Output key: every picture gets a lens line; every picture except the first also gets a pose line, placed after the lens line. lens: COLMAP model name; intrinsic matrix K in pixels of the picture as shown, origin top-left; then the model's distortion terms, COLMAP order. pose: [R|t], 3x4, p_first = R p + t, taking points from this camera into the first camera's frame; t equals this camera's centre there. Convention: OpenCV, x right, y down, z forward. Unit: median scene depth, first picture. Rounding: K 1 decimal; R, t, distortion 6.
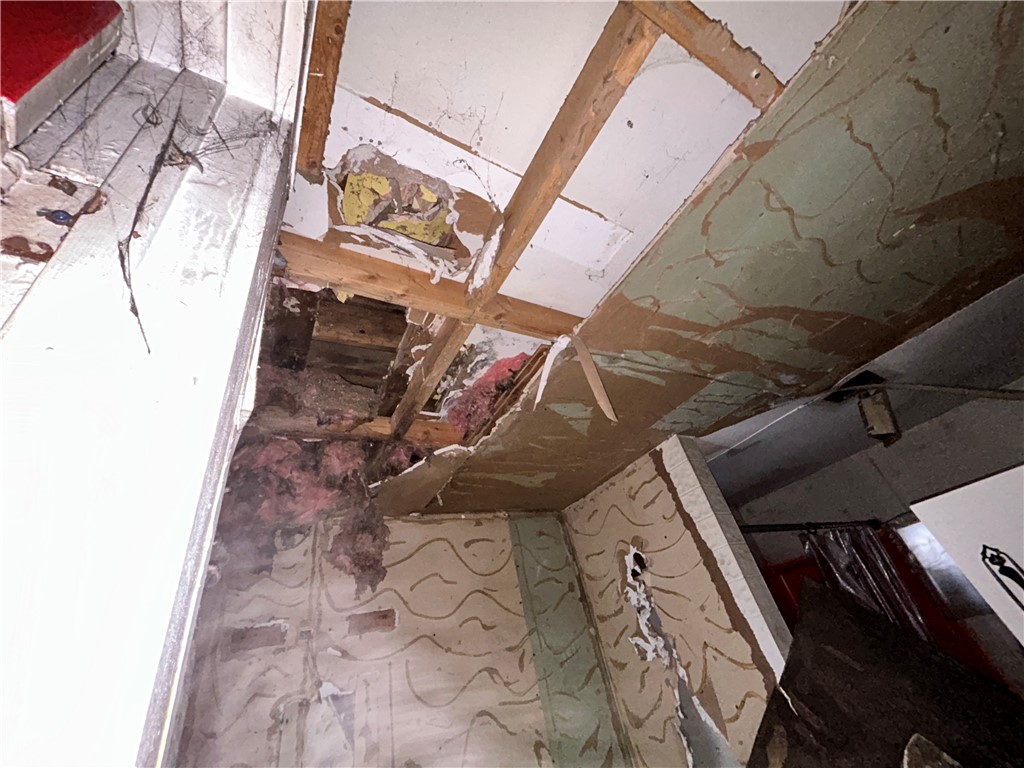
lens RADIAL K [[412.2, 0, 514.9], [0, 412.2, 382.8], [0, 0, 1]] dist [-0.005123, 0.002446]
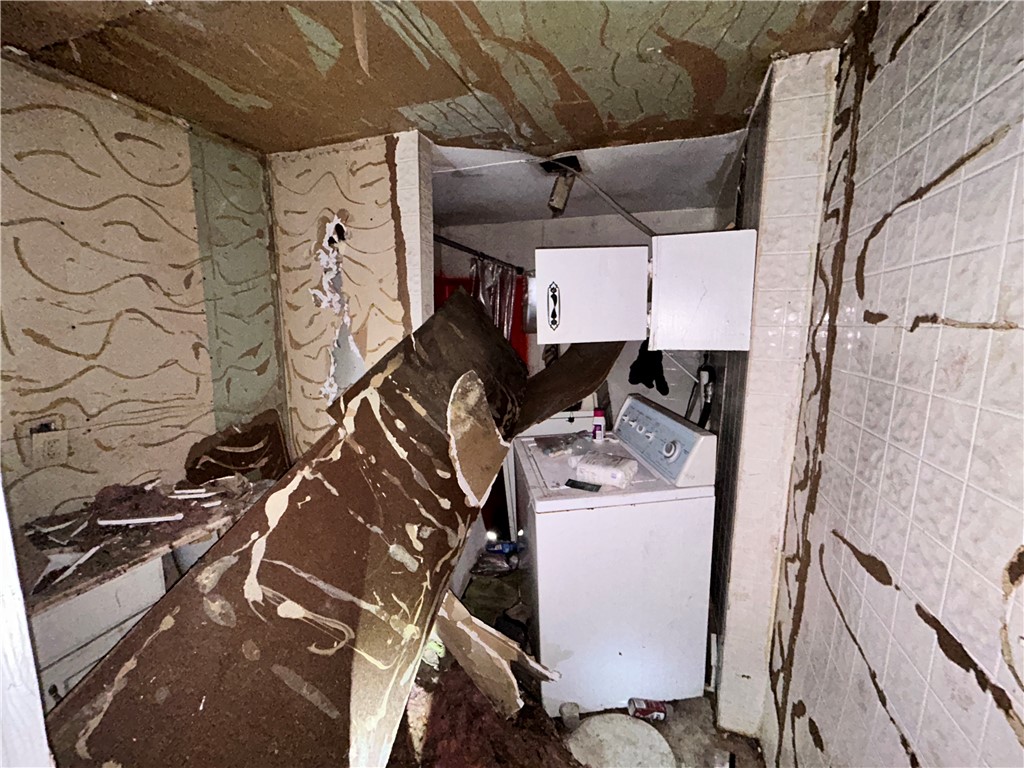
lens RADIAL K [[412.2, 0, 515.4], [0, 412.2, 380.4], [0, 0, 1]] dist [-0.005123, 0.002446]
pose [[0.739164, 0.107010, 0.664971, -0.033847], [-0.506723, 0.738758, 0.444375, 0.009949], [-0.443700, -0.665422, 0.600287, -0.113896]]
